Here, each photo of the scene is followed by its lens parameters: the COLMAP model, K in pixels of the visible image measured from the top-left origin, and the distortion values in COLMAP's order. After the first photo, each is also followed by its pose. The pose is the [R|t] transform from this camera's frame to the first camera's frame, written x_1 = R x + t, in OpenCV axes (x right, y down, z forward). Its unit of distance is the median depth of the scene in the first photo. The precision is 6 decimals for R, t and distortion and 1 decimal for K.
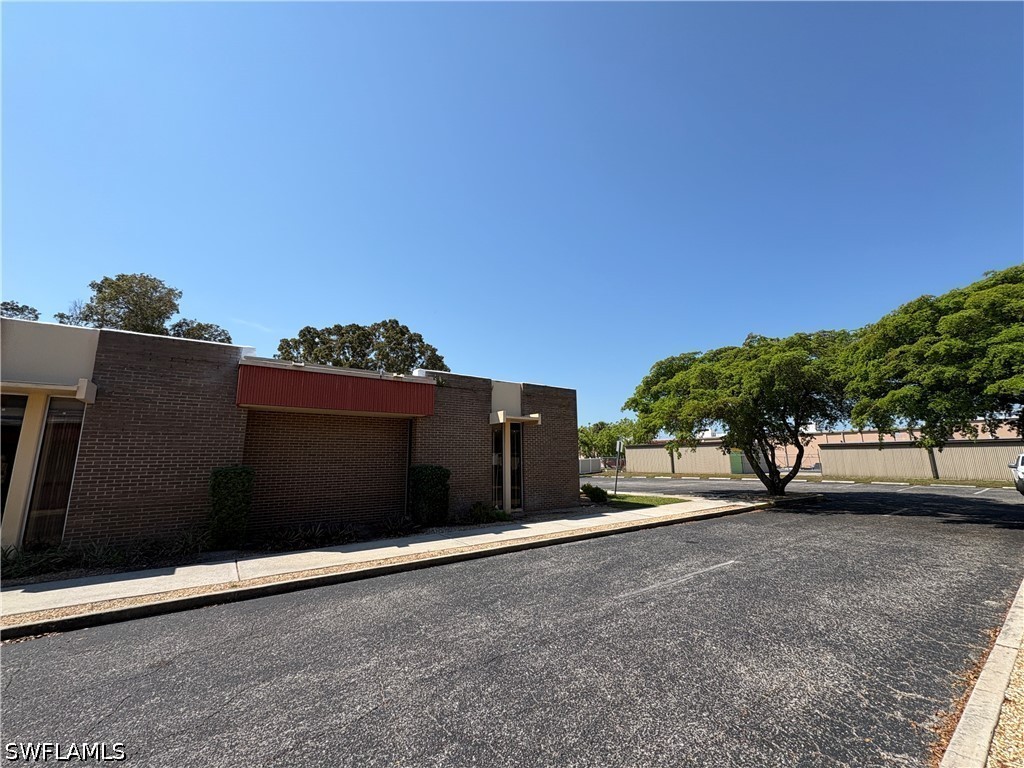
lens RADIAL K [[406.3, 0, 513.4], [0, 406.3, 383.8], [0, 0, 1]] dist [-0.001465, 0.000454]
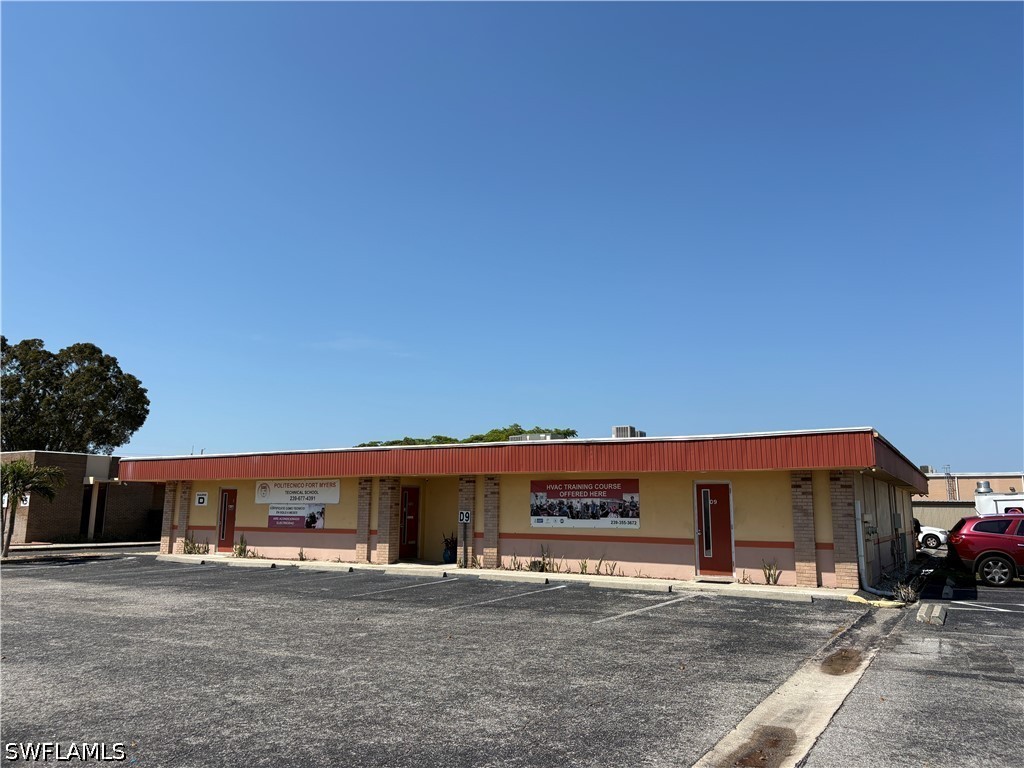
lens RADIAL K [[754.6, 0, 514.6], [0, 754.6, 397.5], [0, 0, 1]] dist [0.081436, -0.122959]
pose [[0.913945, 0.079441, 0.397986, -0.367871], [-0.093819, 0.995448, 0.016750, -0.539672], [-0.394844, -0.052647, 0.917238, -2.893171]]
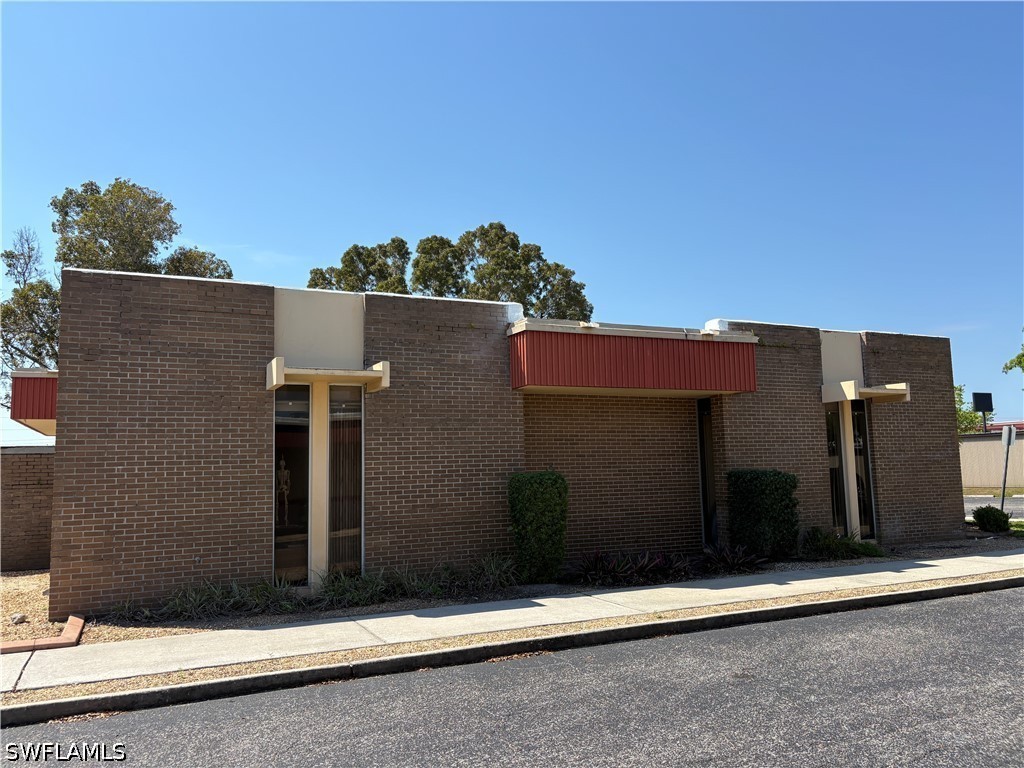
lens RADIAL K [[754.6, 0, 514.6], [0, 754.6, 397.5], [0, 0, 1]] dist [0.081436, -0.122959]
pose [[0.981947, -0.030111, -0.186744, -0.272217], [0.047449, 0.994894, 0.089080, -0.029899], [0.183108, -0.096333, 0.978362, -0.186657]]
